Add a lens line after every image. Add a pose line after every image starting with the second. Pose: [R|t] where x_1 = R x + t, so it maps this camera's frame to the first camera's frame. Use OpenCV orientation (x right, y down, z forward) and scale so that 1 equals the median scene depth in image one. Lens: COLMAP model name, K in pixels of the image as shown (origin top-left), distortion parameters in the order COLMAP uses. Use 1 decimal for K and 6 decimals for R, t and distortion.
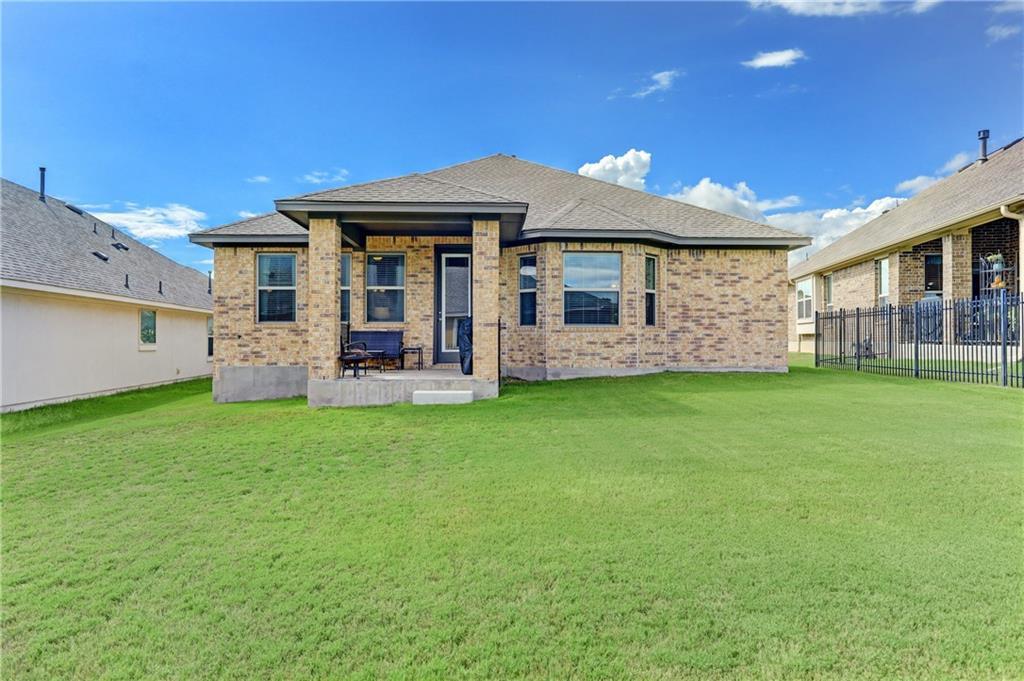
lens RADIAL K [[623.8, 0, 512.6], [0, 623.8, 341.1], [0, 0, 1]] dist [-0.038768, 0.000430]
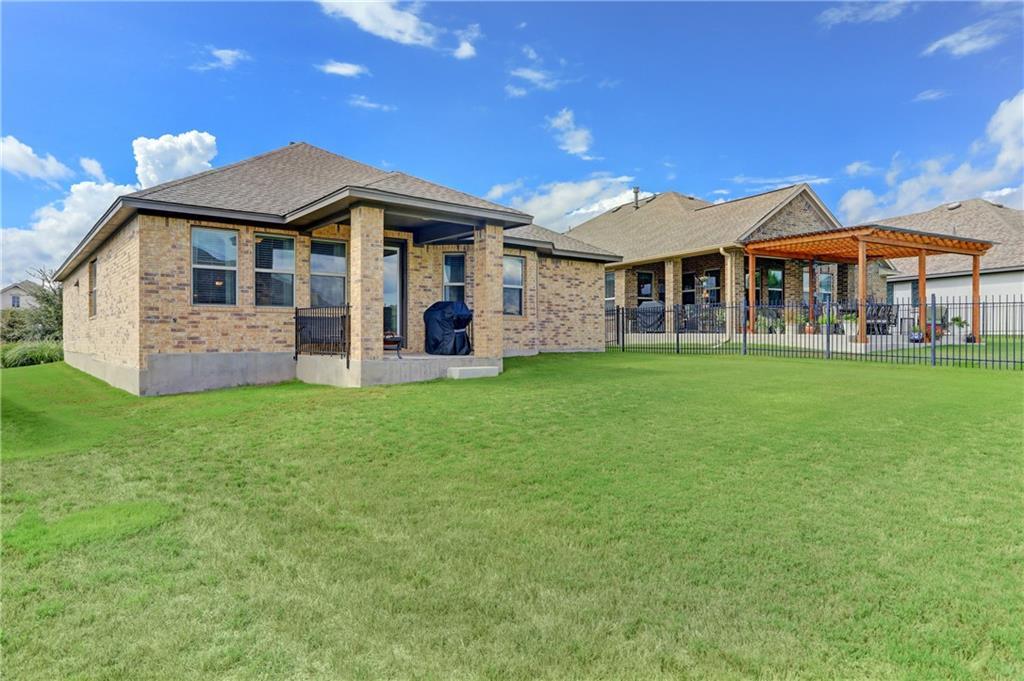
lens RADIAL K [[623.8, 0, 514.7], [0, 623.8, 339.5], [0, 0, 1]] dist [-0.038768, 0.000430]
pose [[0.795969, -0.002554, 0.605332, -0.583466], [0.001826, 0.999997, 0.001818, 0.019739], [-0.605334, -0.000341, 0.795971, 0.011831]]
